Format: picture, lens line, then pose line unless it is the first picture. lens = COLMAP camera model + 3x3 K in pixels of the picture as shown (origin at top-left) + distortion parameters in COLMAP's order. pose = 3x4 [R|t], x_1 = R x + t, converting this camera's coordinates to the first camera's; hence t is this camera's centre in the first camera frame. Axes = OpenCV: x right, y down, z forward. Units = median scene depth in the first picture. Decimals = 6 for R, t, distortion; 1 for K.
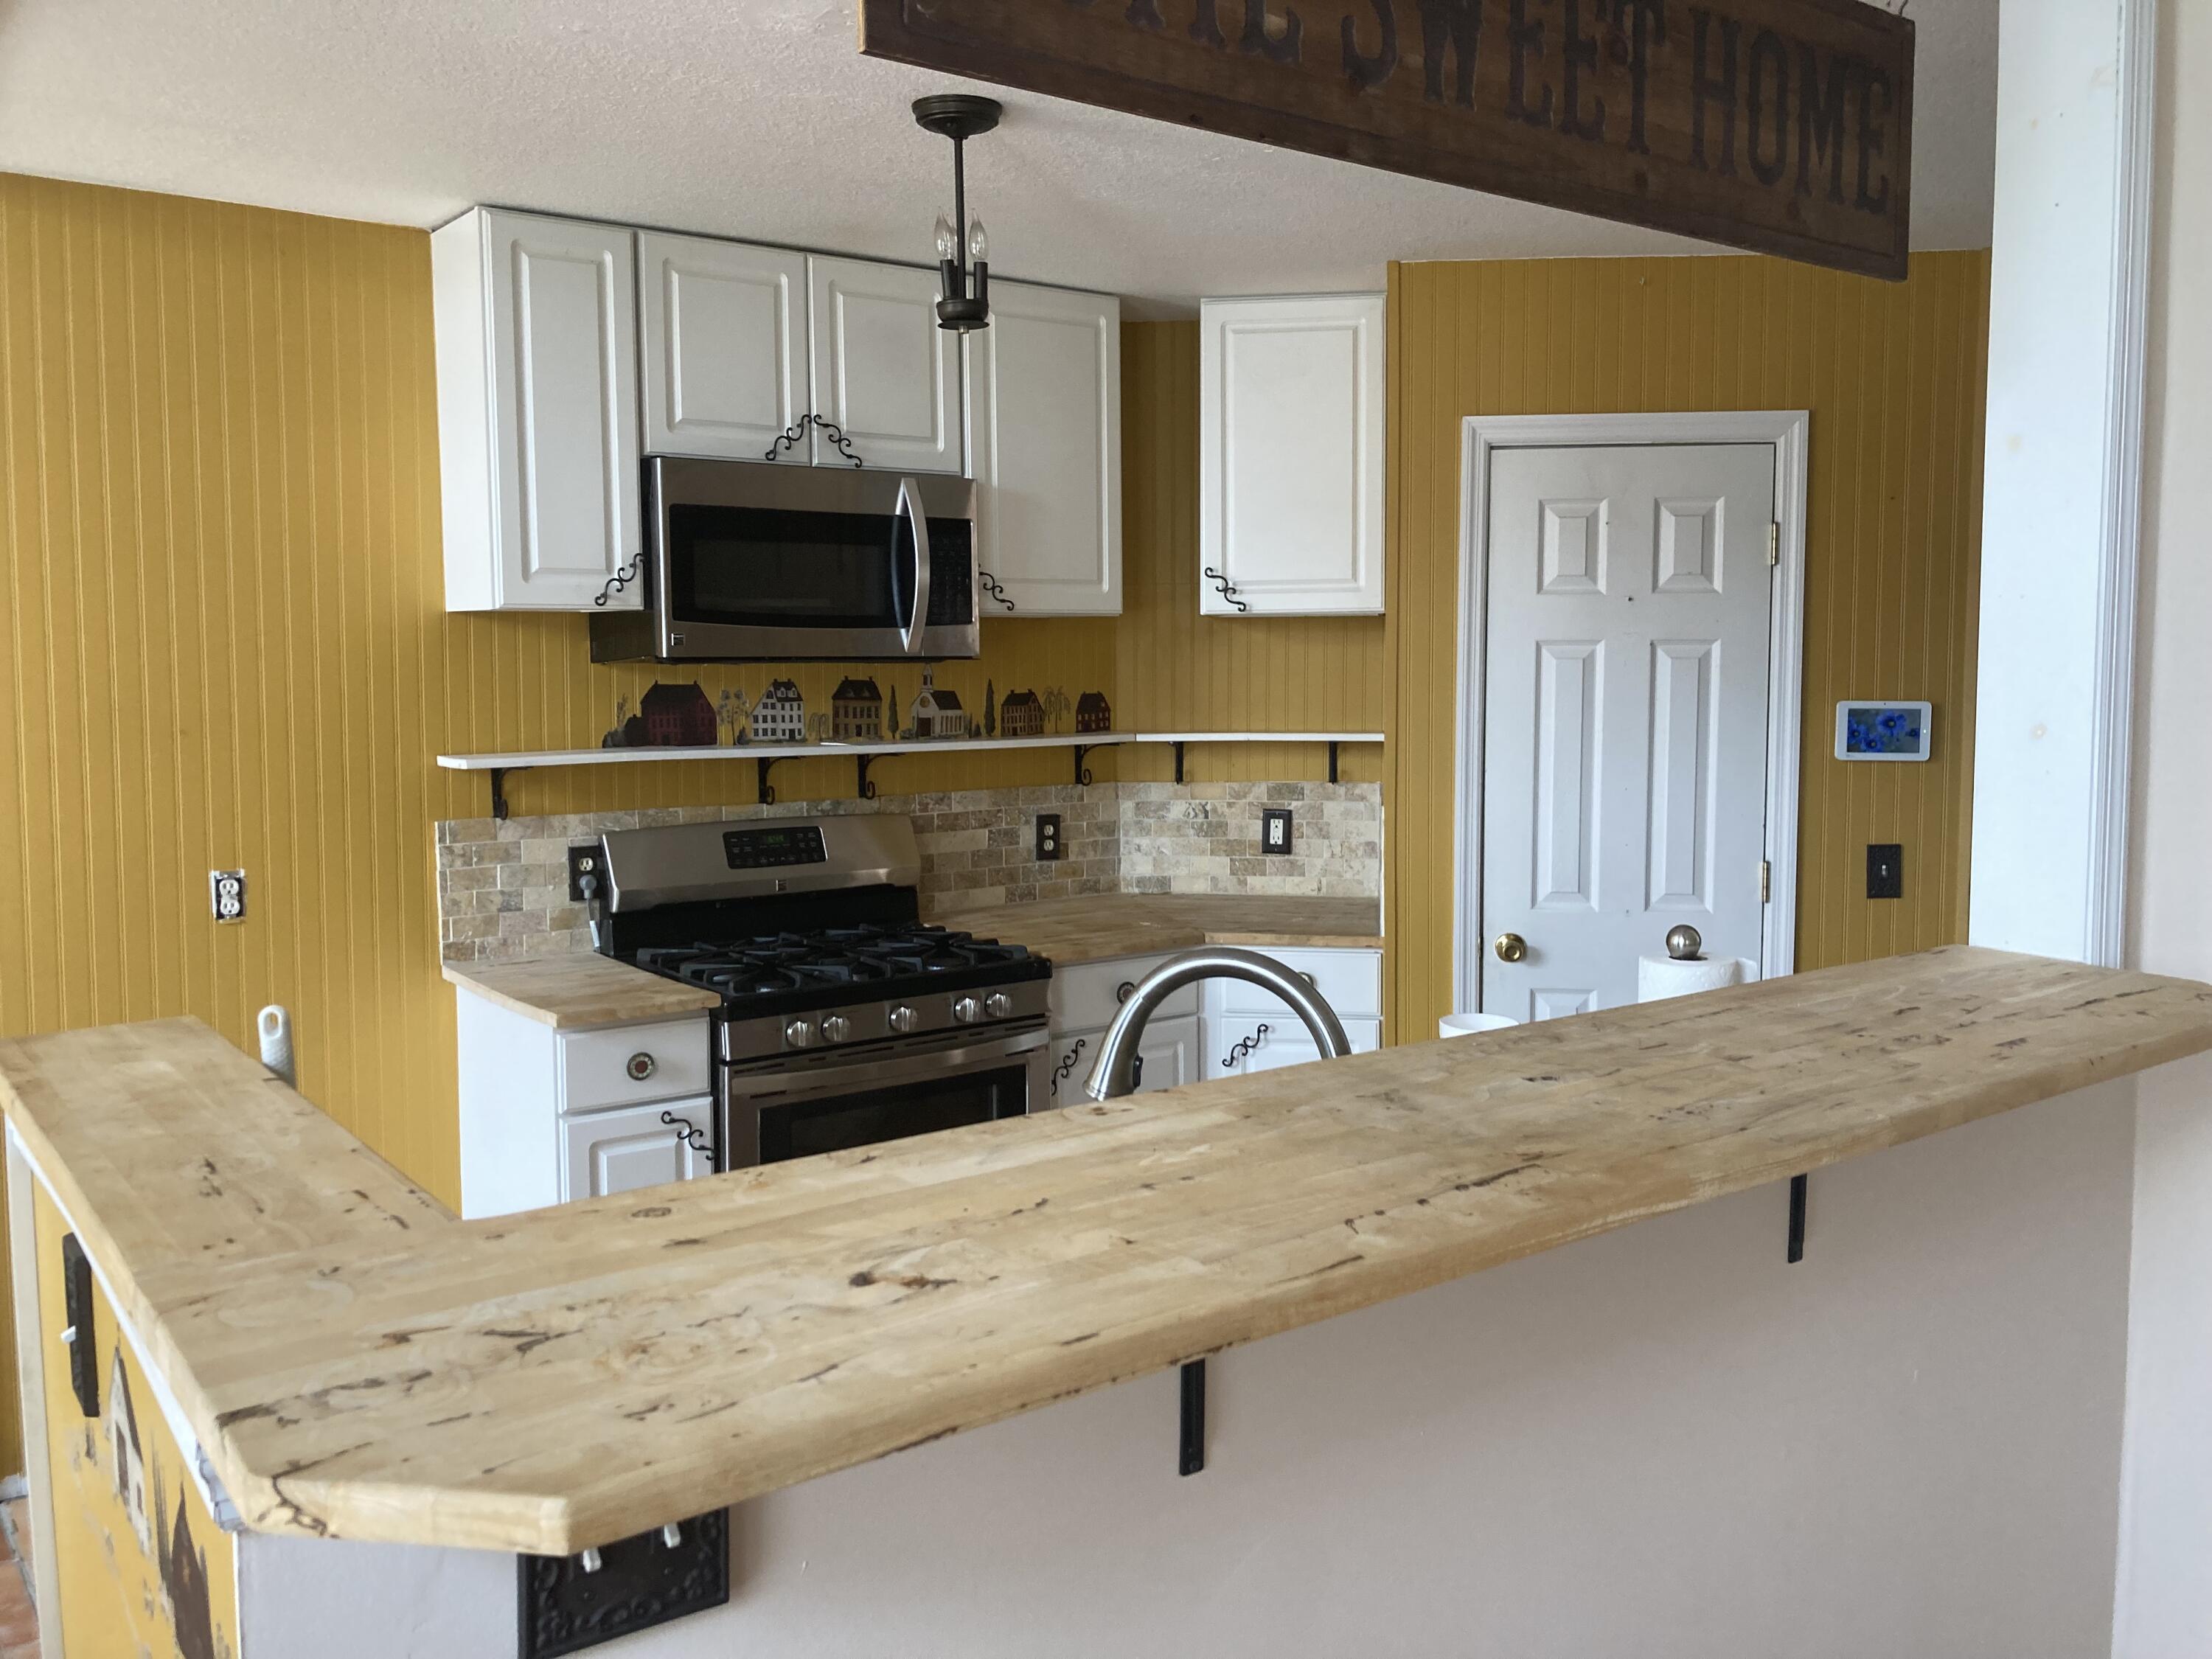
lens RADIAL K [[1813.7, 0, 1106.6], [0, 1813.7, 816.1], [0, 0, 1]] dist [0.008767, 0.001494]
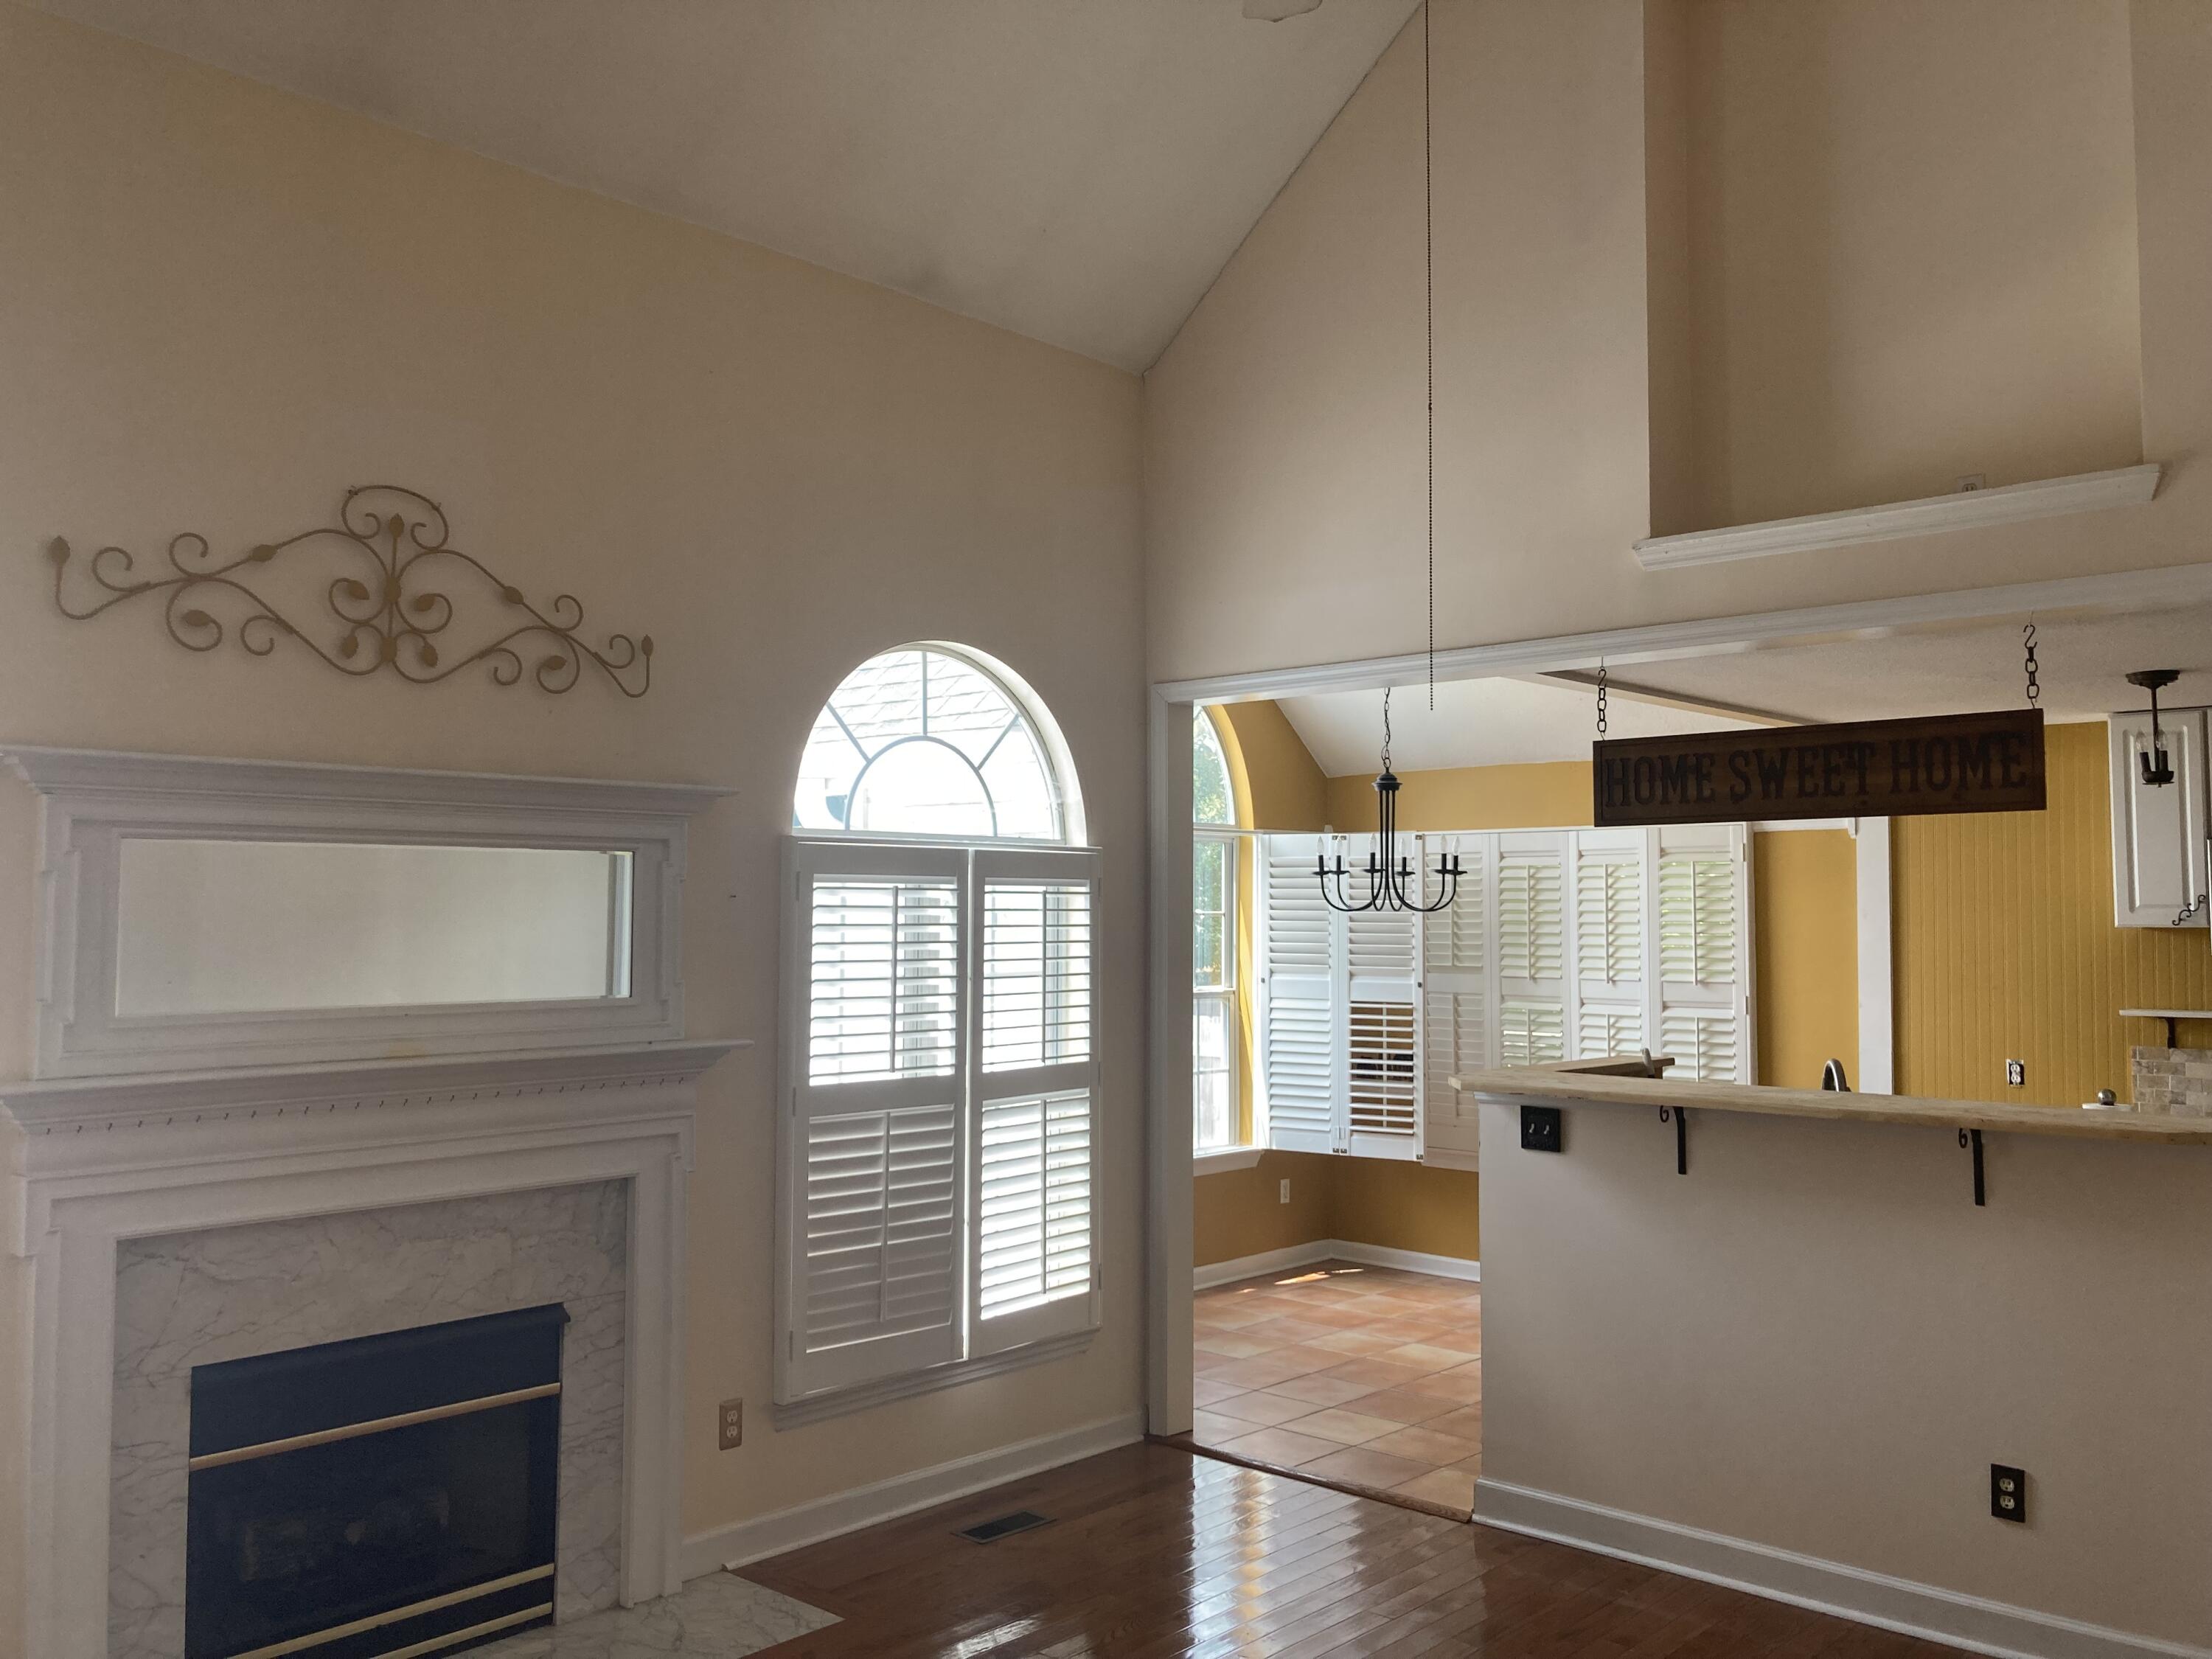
lens RADIAL K [[1813.7, 0, 1106.0], [0, 1813.7, 826.5], [0, 0, 1]] dist [0.008767, 0.001494]
pose [[0.171568, -0.050715, -0.983866, 1.284389], [-0.095321, 0.993134, -0.067815, 0.006483], [0.980550, 0.105418, 0.165556, -0.310743]]
